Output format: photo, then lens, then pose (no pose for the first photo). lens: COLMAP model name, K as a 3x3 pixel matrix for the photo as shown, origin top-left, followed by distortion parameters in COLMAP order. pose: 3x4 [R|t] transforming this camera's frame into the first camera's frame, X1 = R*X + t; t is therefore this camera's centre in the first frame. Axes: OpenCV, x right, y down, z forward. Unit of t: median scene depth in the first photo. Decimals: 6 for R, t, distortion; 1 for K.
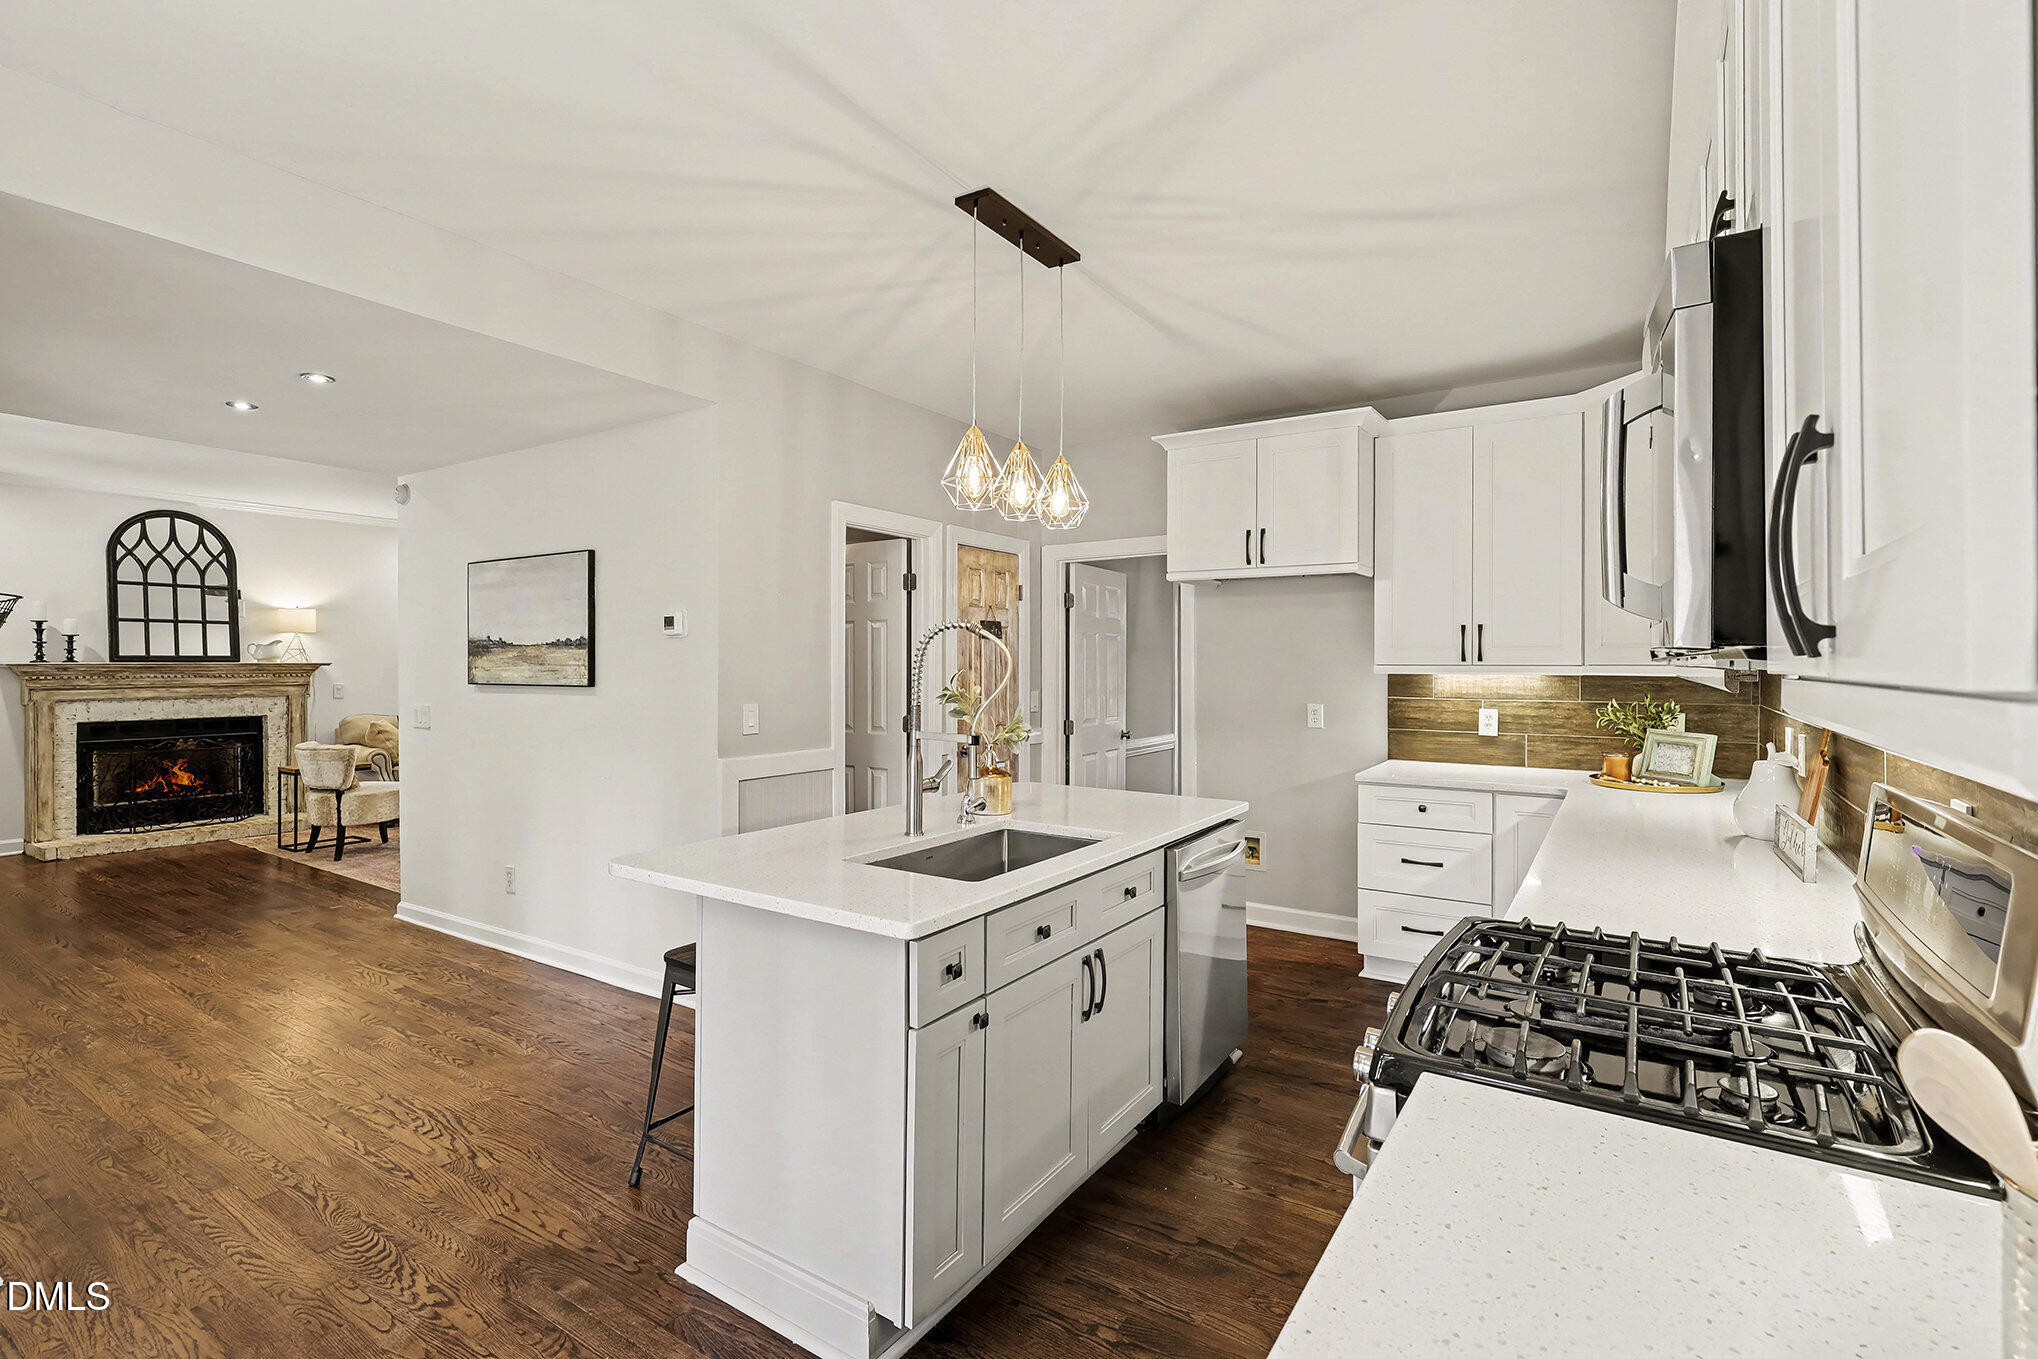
lens RADIAL K [[927.1, 0, 1027.5], [0, 927.1, 645.5], [0, 0, 1]] dist [-0.001796, -0.000767]
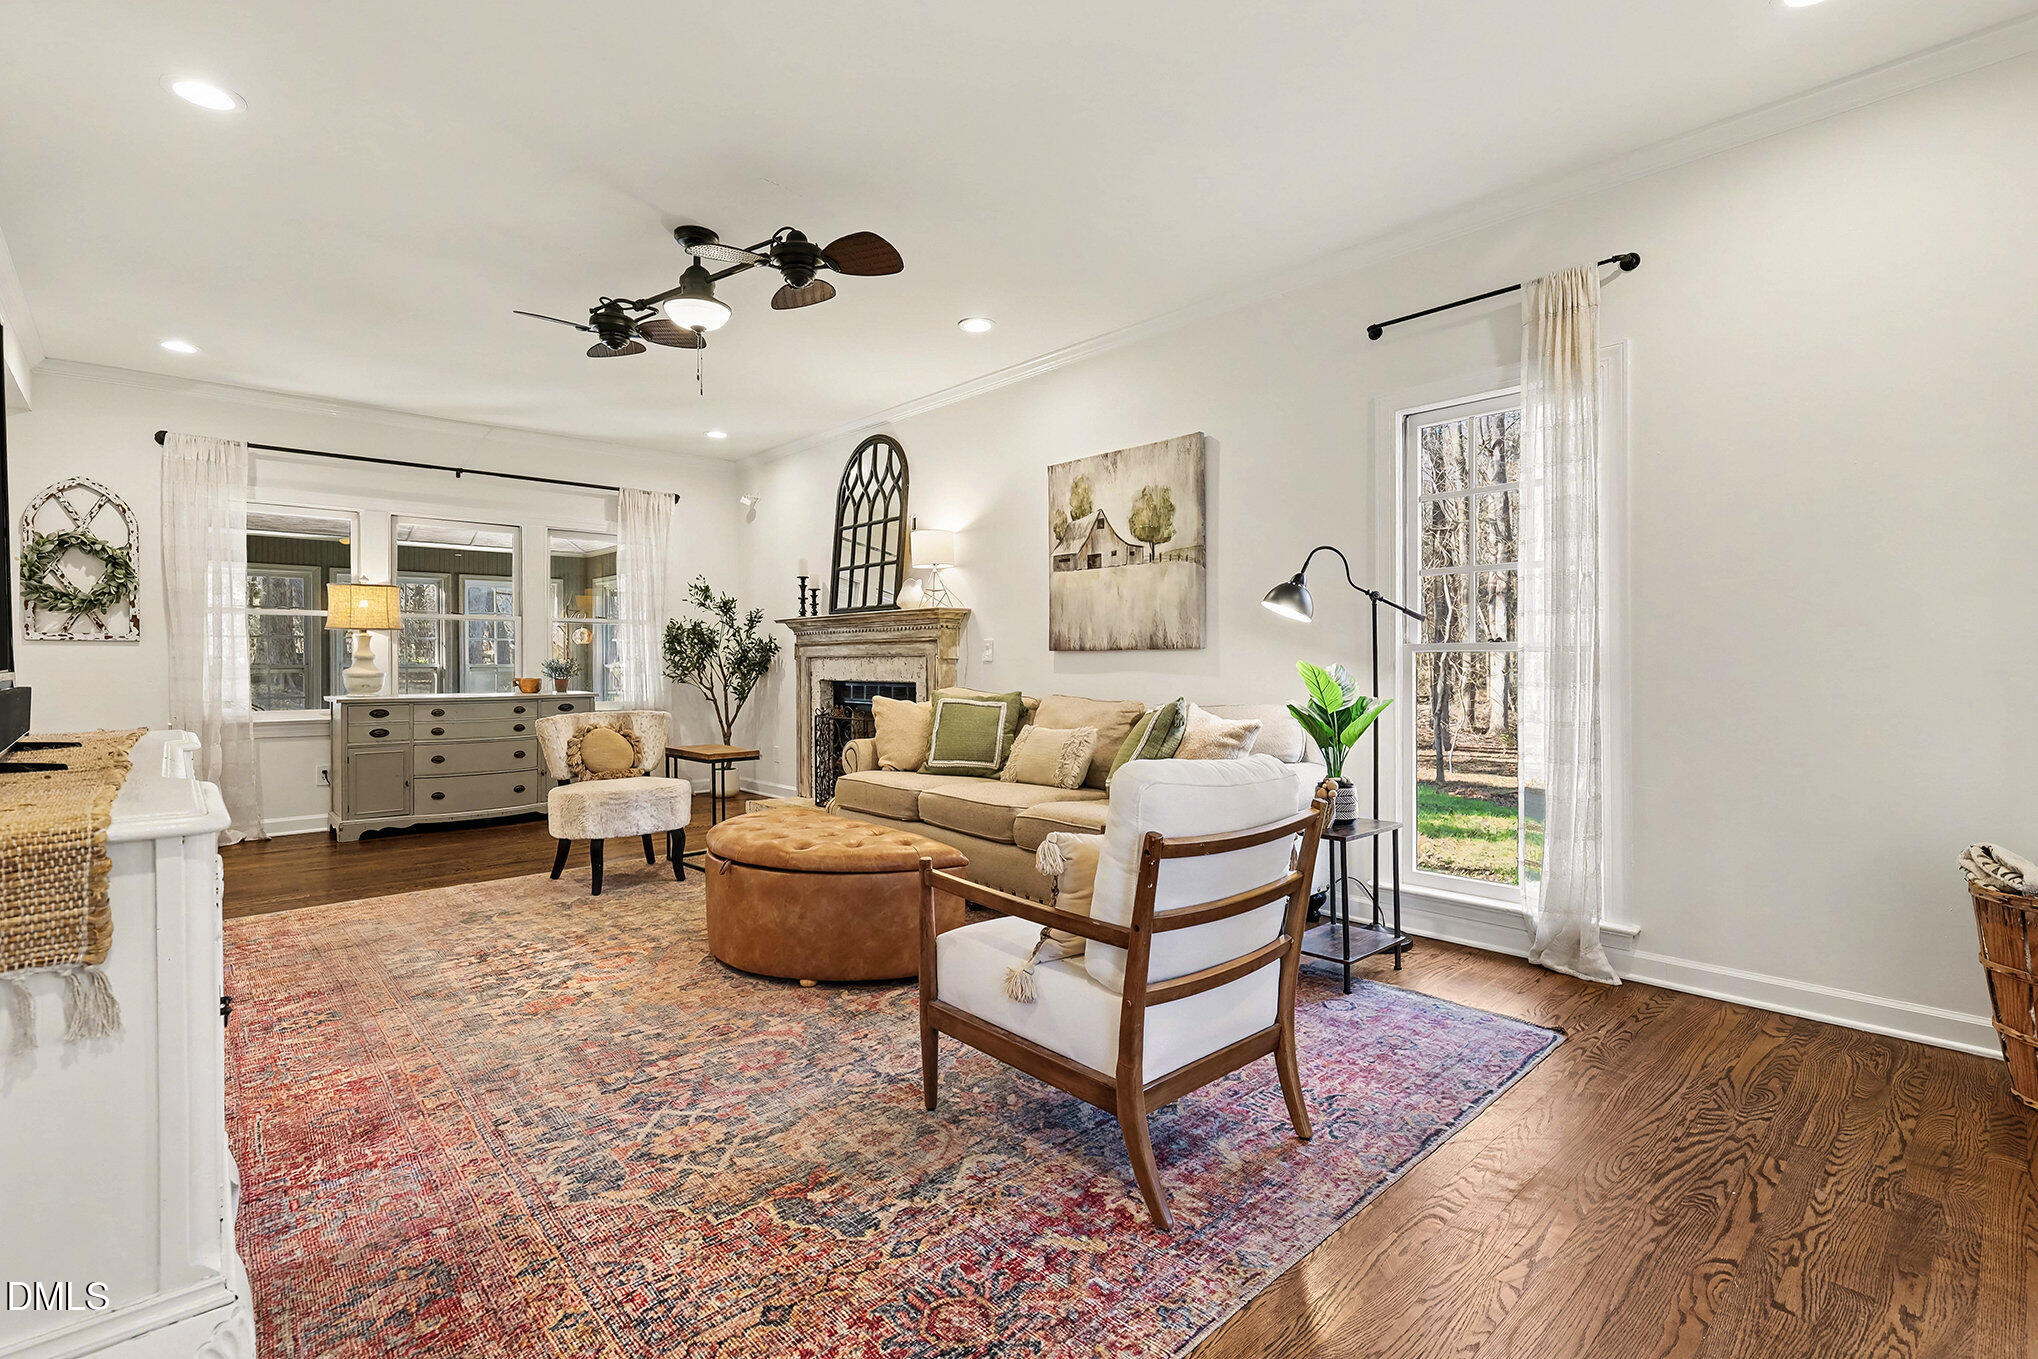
lens RADIAL K [[939.3, 0, 1025.0], [0, 939.3, 667.4], [0, 0, 1]] dist [-0.003008, -0.000585]
pose [[-0.240732, 0.003940, -0.970584, -0.124422], [0.018246, 0.999833, -0.000467, 0.071712], [0.970420, -0.017822, -0.240764, 1.382810]]
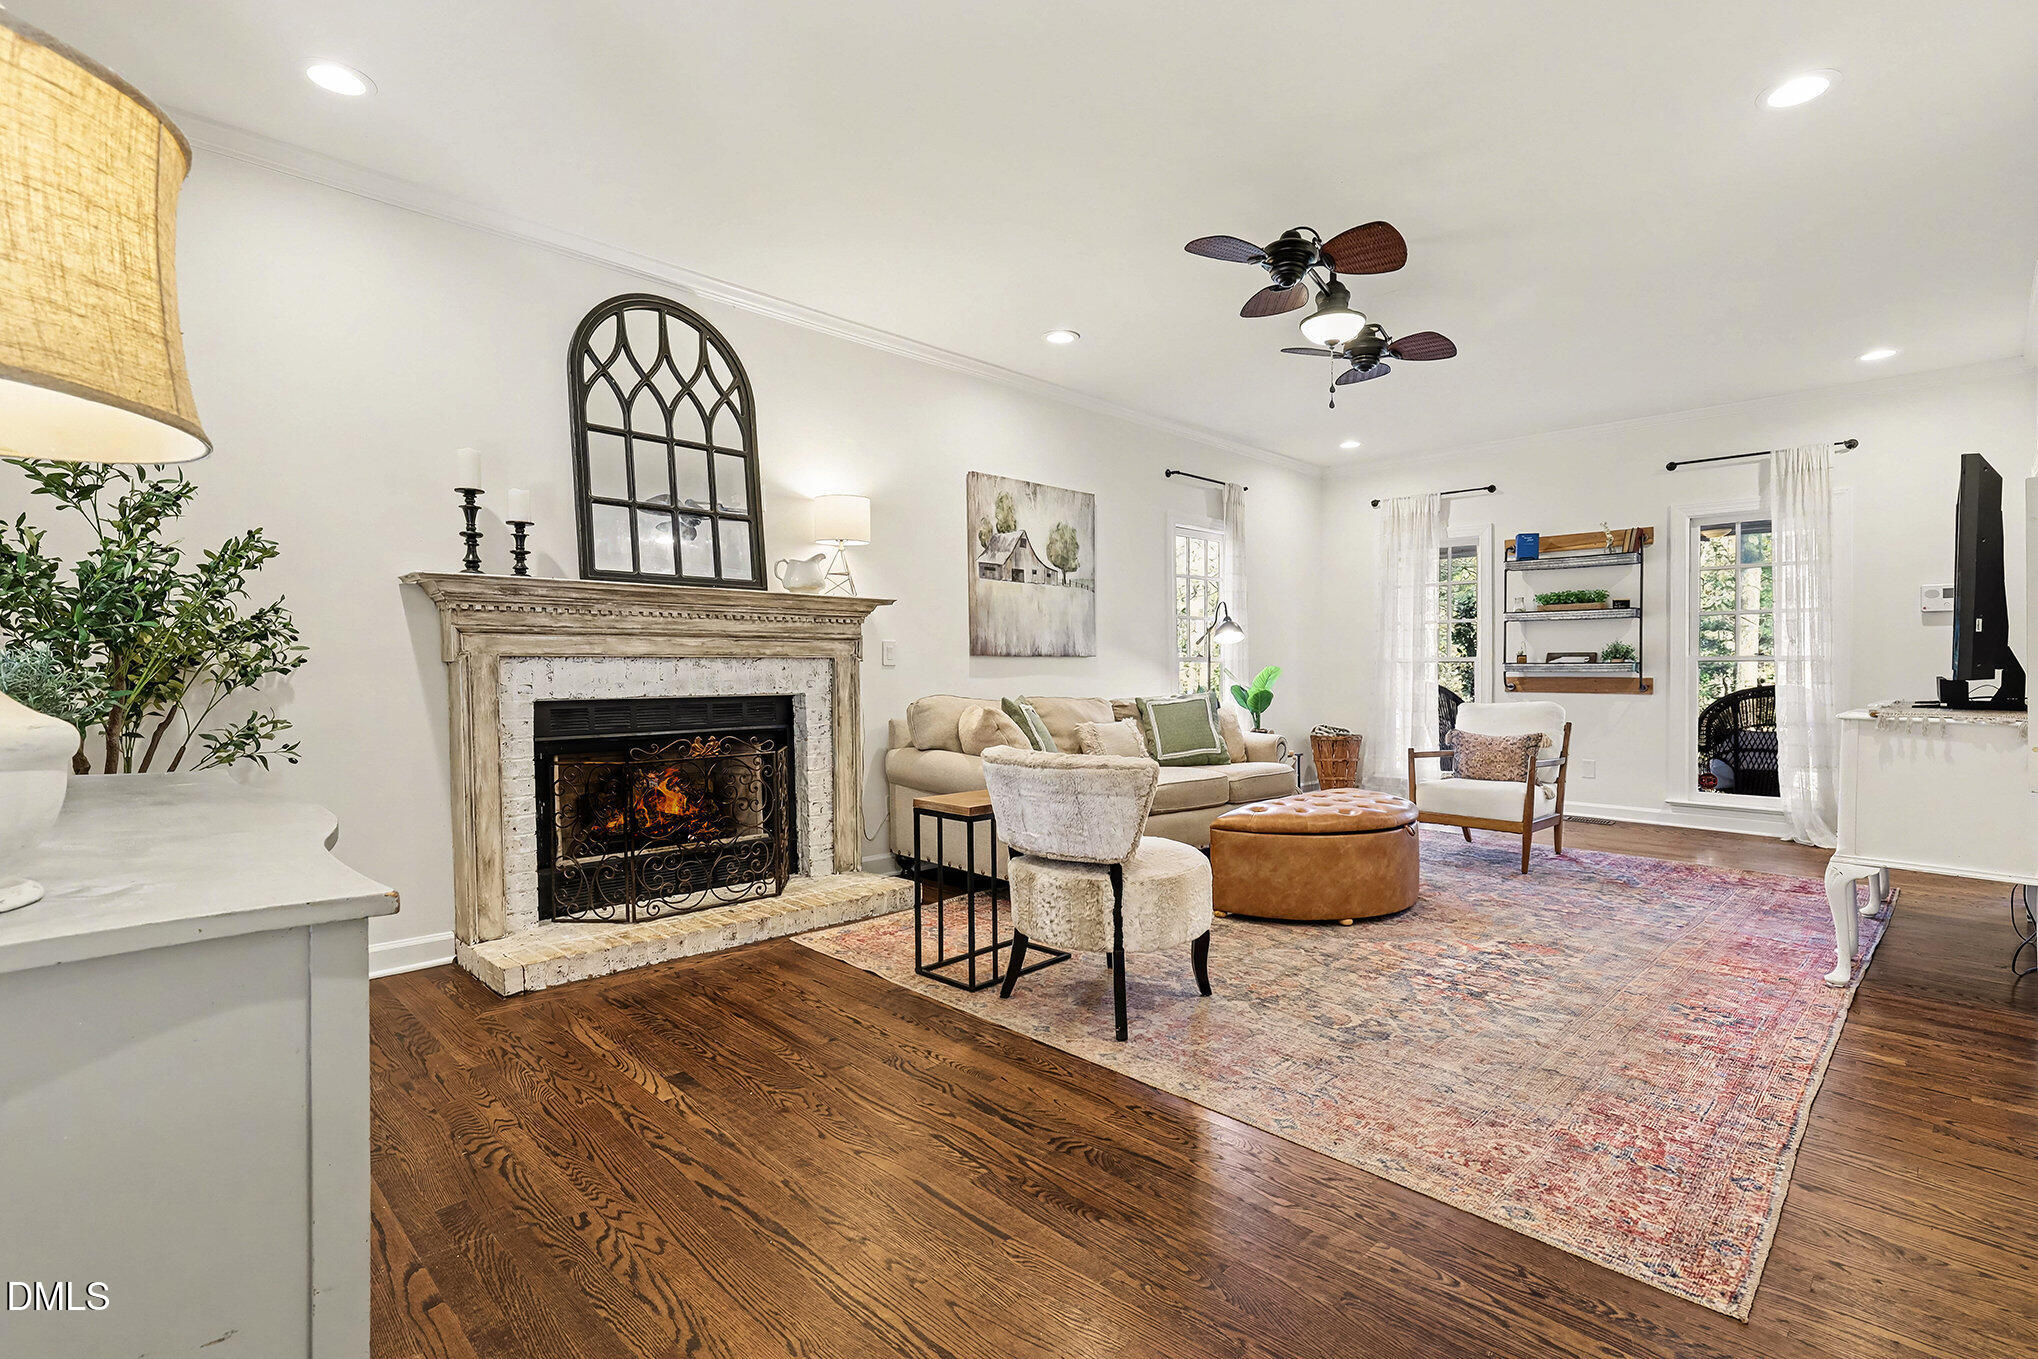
lens RADIAL K [[938.3, 0, 1019.0], [0, 938.3, 679.5], [0, 0, 1]] dist [-0.000133, -0.000275]
pose [[0.977169, 0.000320, -0.212465, -0.636033], [0.006101, 0.999544, 0.029567, 0.056398], [0.212378, -0.030188, 0.976721, 0.537049]]
